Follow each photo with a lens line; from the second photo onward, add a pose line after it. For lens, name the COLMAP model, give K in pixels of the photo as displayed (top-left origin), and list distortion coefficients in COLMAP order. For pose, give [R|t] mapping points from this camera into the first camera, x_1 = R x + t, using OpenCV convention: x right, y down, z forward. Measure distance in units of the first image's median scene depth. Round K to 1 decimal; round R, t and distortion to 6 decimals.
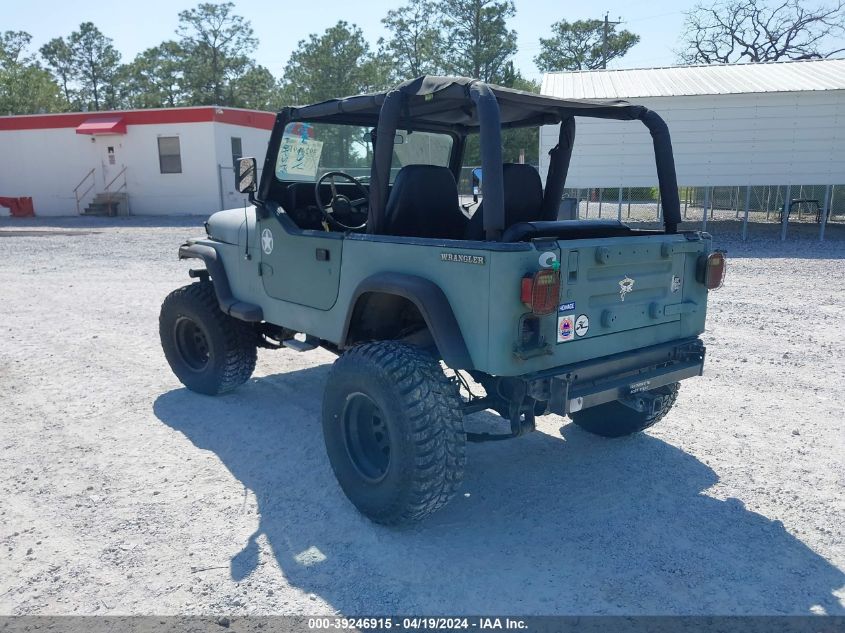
lens RADIAL K [[672.2, 0, 422.5], [0, 672.2, 316.5], [0, 0, 1]] dist [-0.000200, -0.002542]
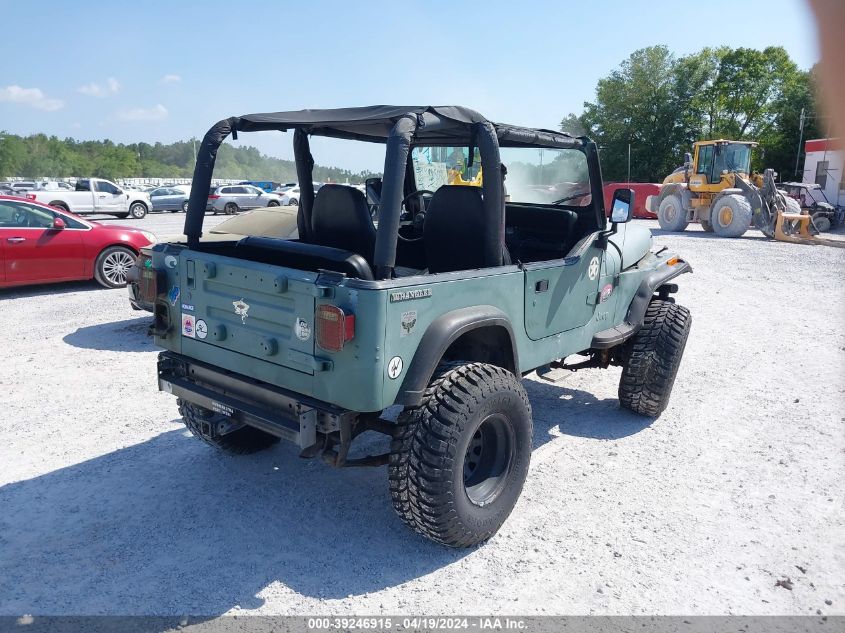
lens RADIAL K [[679.3, 0, 422.5], [0, 679.3, 316.5], [0, 0, 1]] dist [0.000139, 0.000777]
pose [[0.219778, 0.204124, -0.953955, 1.340573], [-0.207117, 0.965335, 0.158842, -0.252849], [0.953310, 0.162671, 0.254437, 1.024621]]
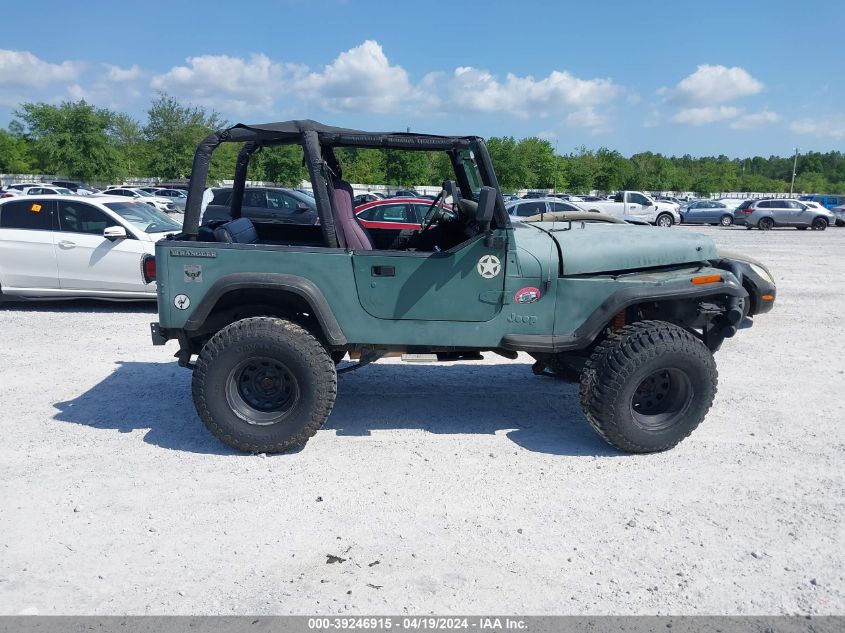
lens RADIAL K [[672.2, 0, 422.5], [0, 672.2, 316.5], [0, 0, 1]] dist [-0.000200, -0.002542]
pose [[-0.575832, 0.156062, -0.802535, 1.336451], [-0.173177, 0.936055, 0.306284, -0.268585], [0.799016, 0.315349, -0.511984, 1.106842]]
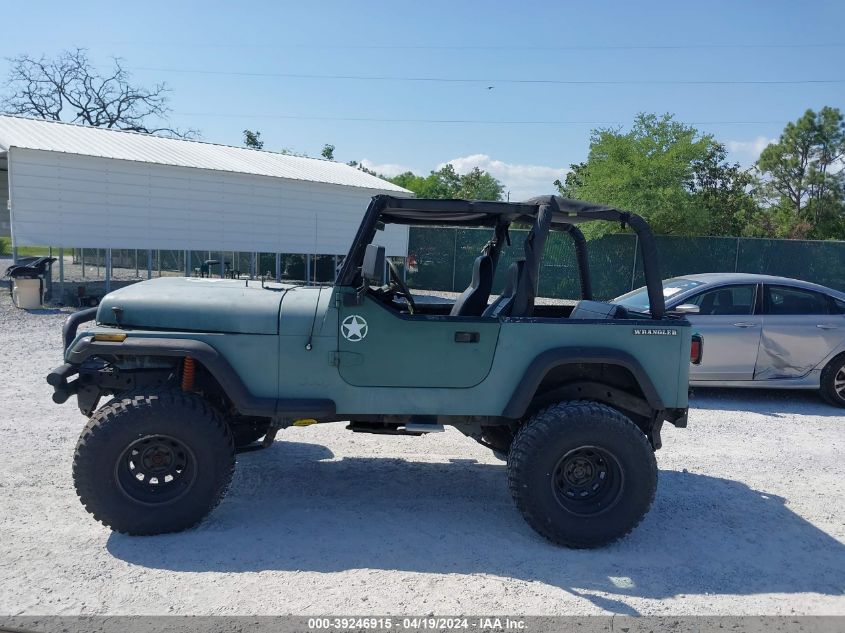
lens RADIAL K [[672.2, 0, 422.5], [0, 672.2, 316.5], [0, 0, 1]] dist [-0.000200, -0.002542]
pose [[0.566612, -0.044940, 0.822758, -1.281022], [0.111307, 0.993534, -0.022386, -0.129436], [-0.816432, 0.104262, 0.567951, 0.519401]]
